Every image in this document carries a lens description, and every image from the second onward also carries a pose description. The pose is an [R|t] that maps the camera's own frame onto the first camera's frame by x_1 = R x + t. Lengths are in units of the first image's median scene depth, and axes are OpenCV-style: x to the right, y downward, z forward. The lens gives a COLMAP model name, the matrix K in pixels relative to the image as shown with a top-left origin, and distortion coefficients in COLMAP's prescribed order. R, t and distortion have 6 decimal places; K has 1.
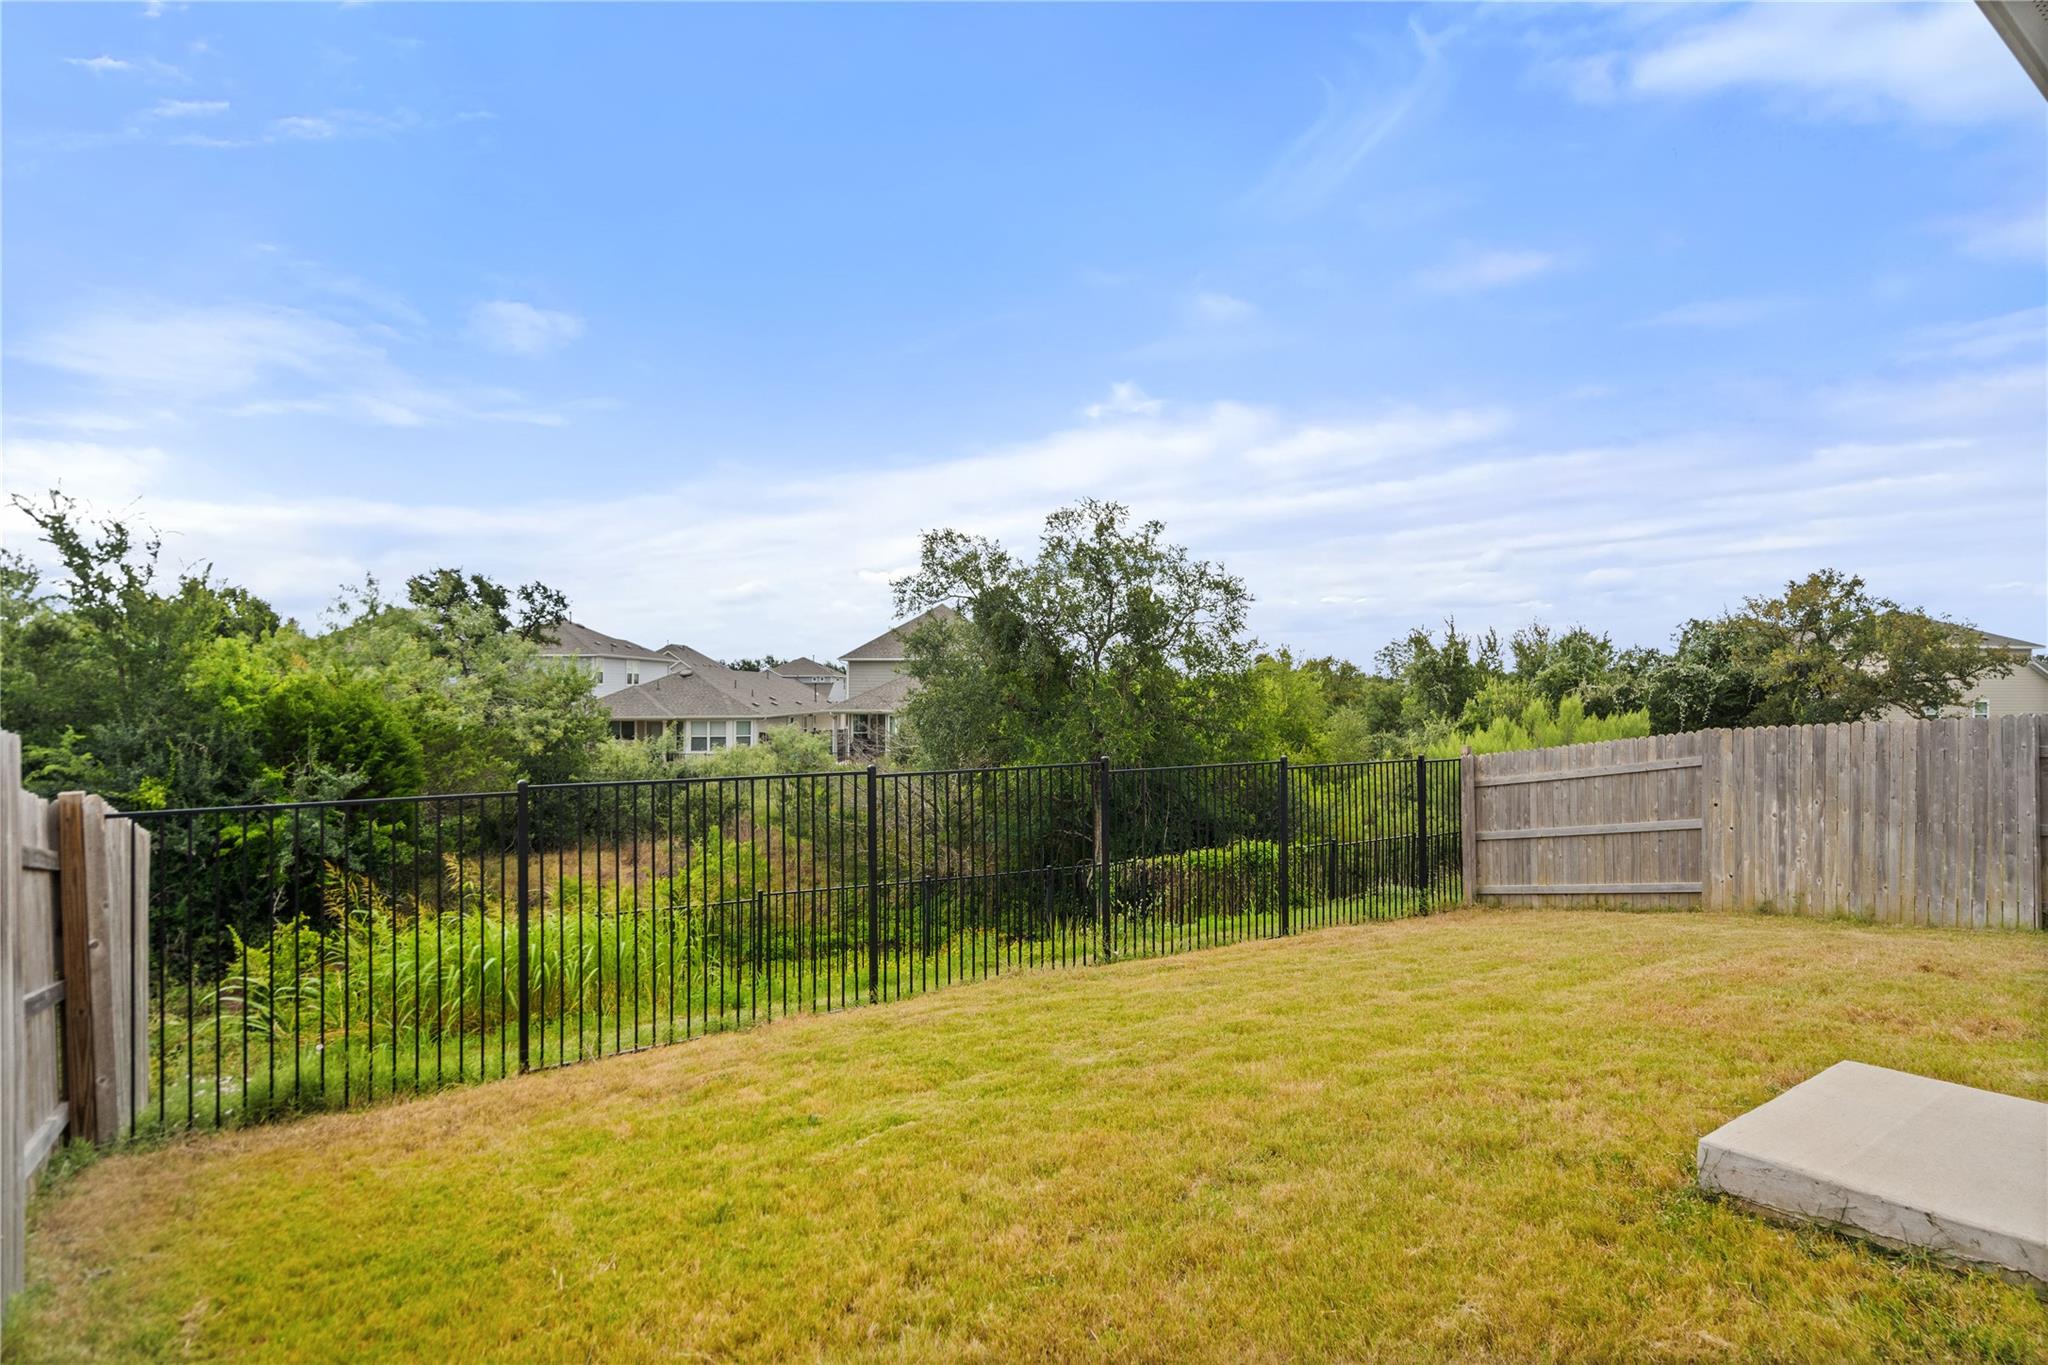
lens RADIAL K [[1034.5, 0, 1016.0], [0, 1034.5, 695.2], [0, 0, 1]] dist [-0.003102, 0.001481]
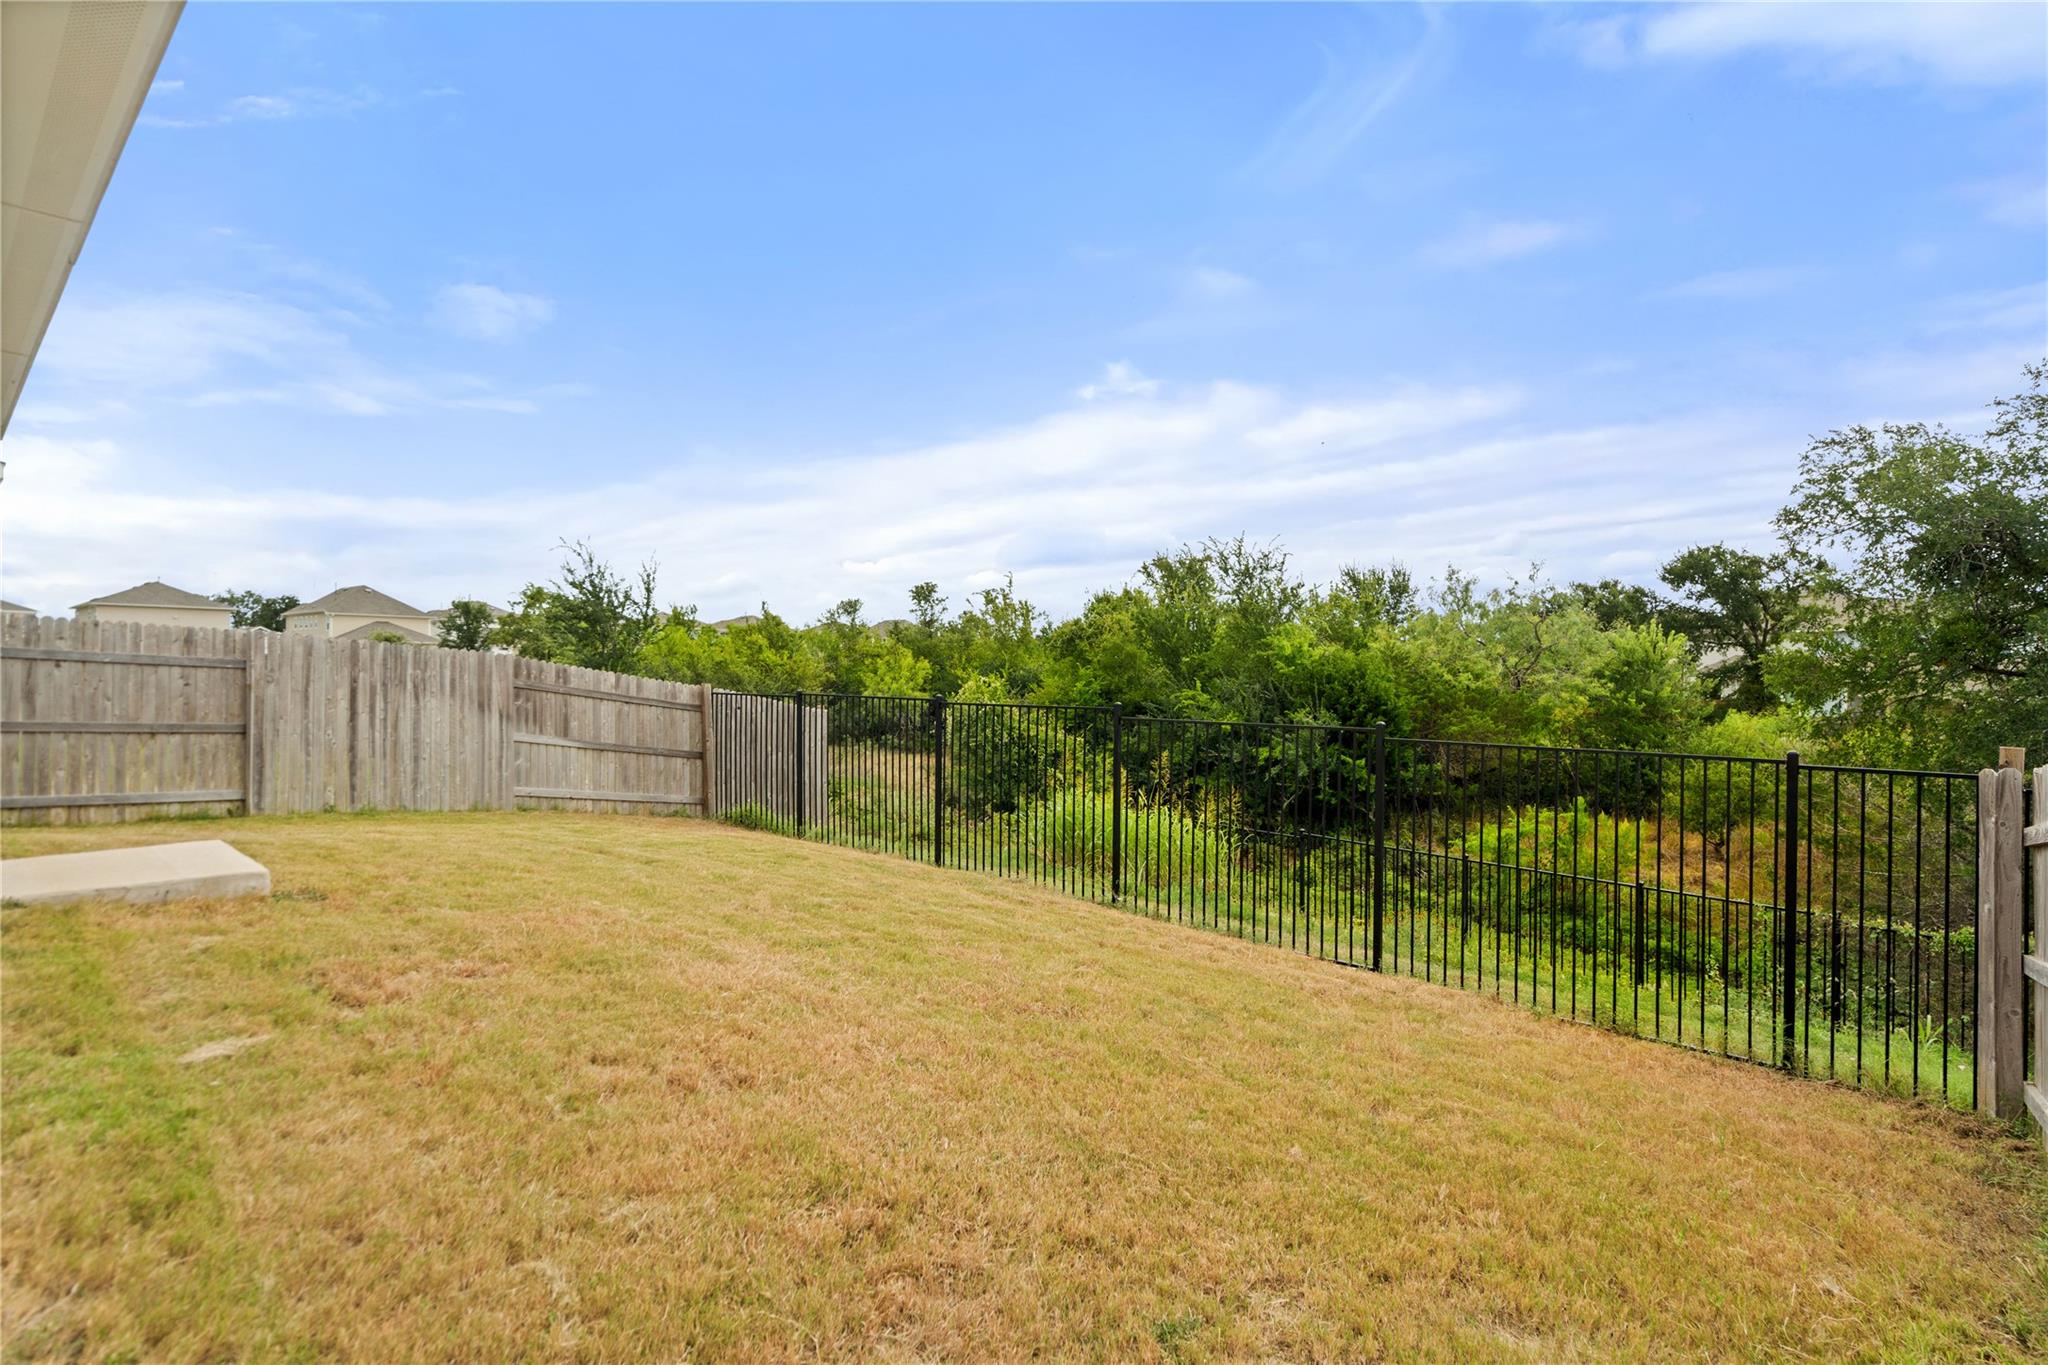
lens RADIAL K [[938.3, 0, 1031.6], [0, 938.3, 671.9], [0, 0, 1]] dist [-0.004275, 0.002588]
pose [[0.256189, 0.009905, -0.966576, 0.715759], [-0.009736, 0.999923, 0.007667, 0.015024], [0.966578, 0.007447, 0.256266, 0.507267]]
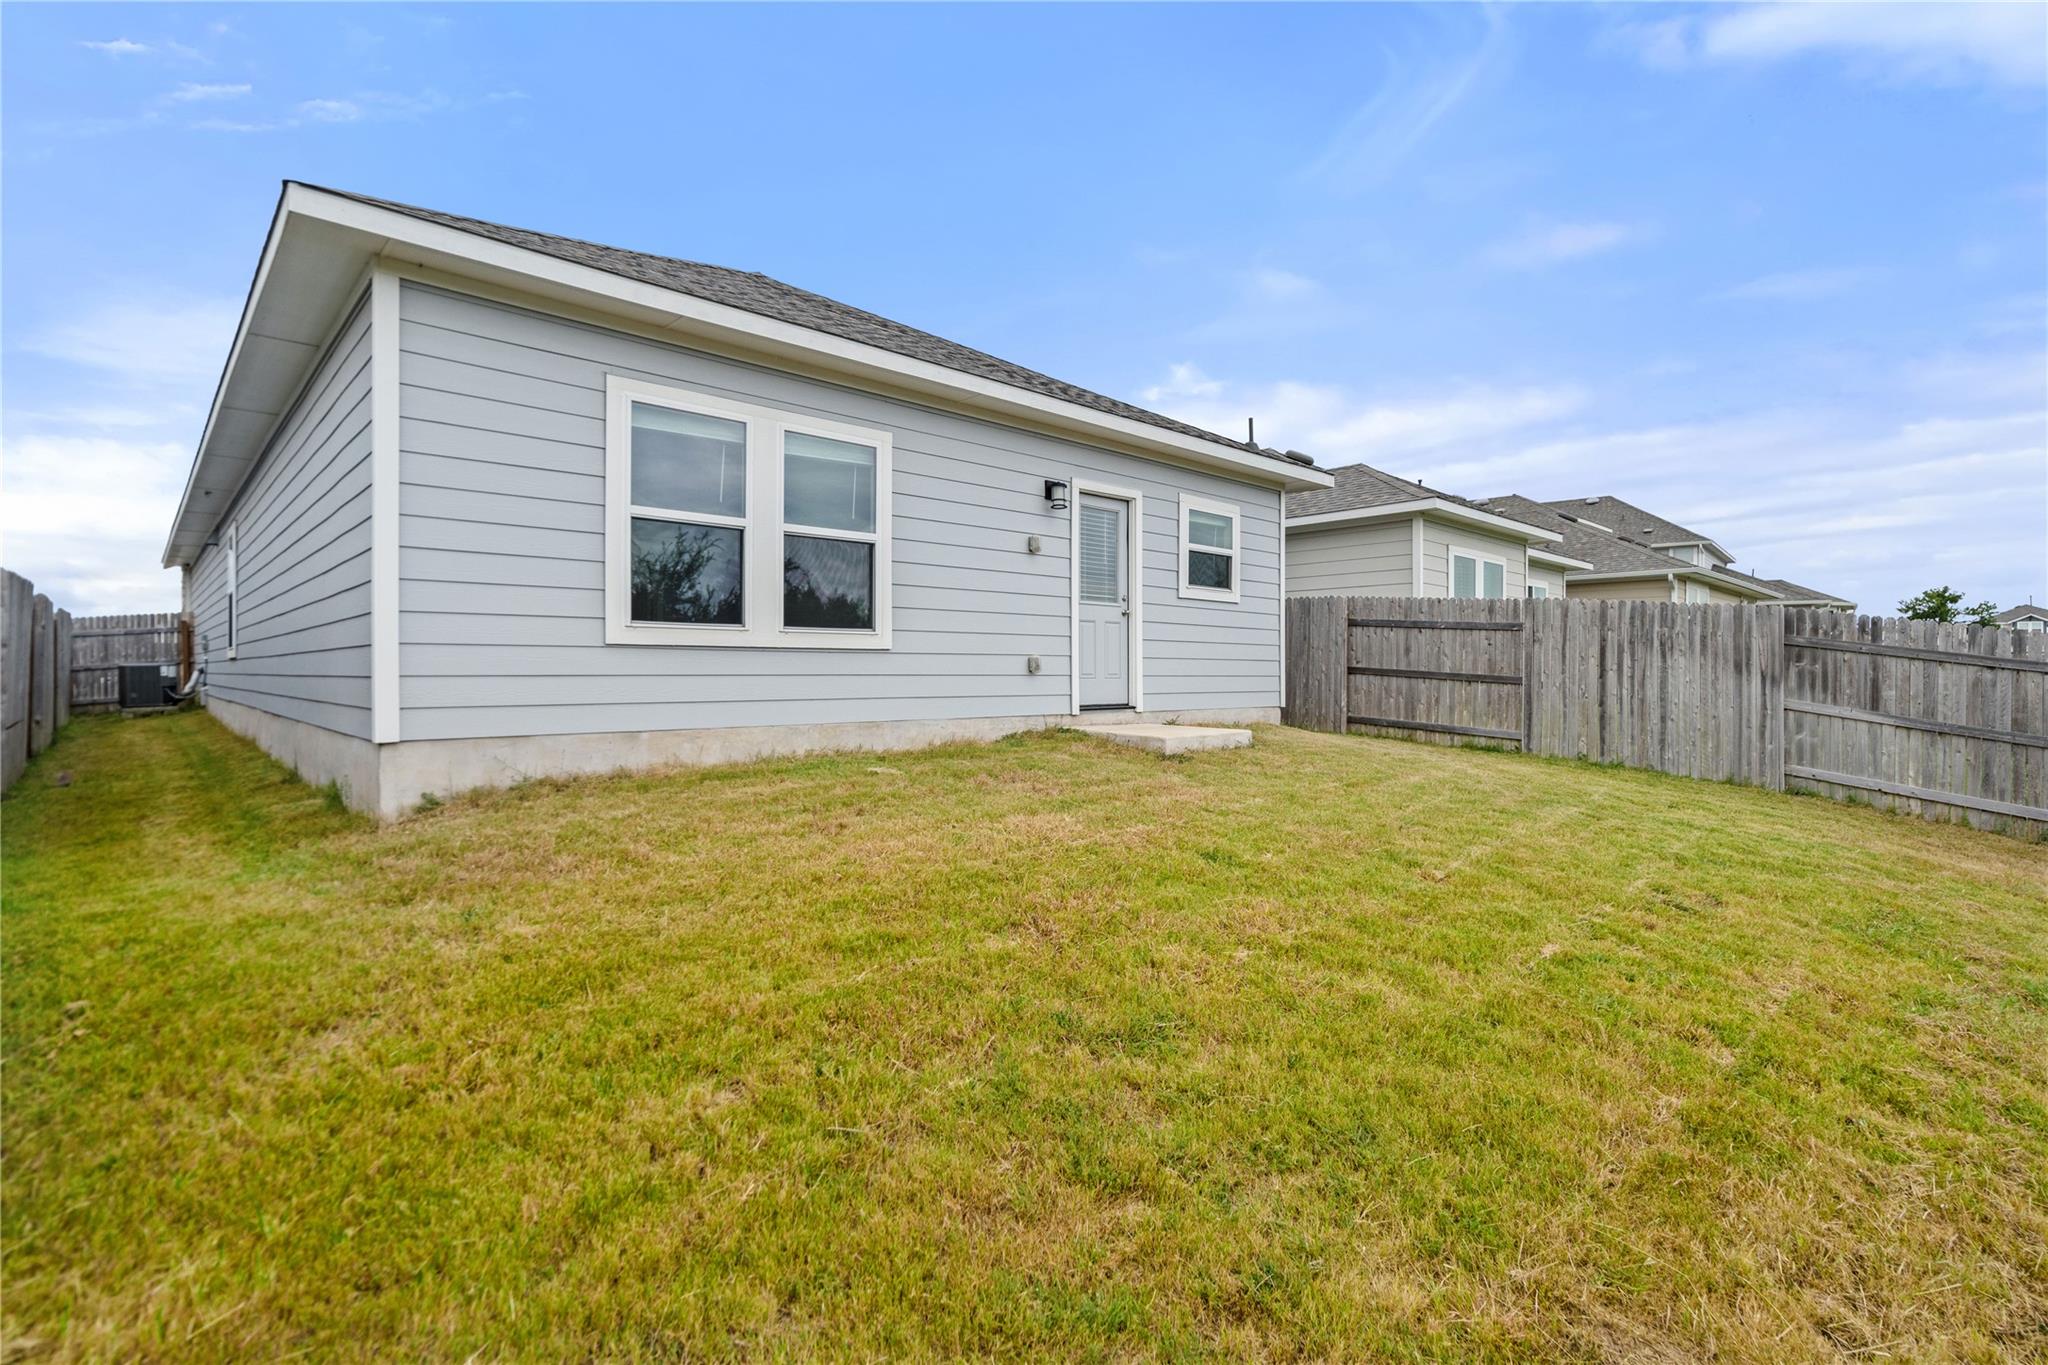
lens RADIAL K [[938.3, 0, 1026.3], [0, 938.3, 671.0], [0, 0, 1]] dist [-0.004275, 0.002588]
pose [[-0.990207, -0.004001, -0.139552, 0.431445], [-0.004354, 0.999988, 0.002226, 0.062709], [0.139542, 0.002812, -0.990212, 0.910432]]
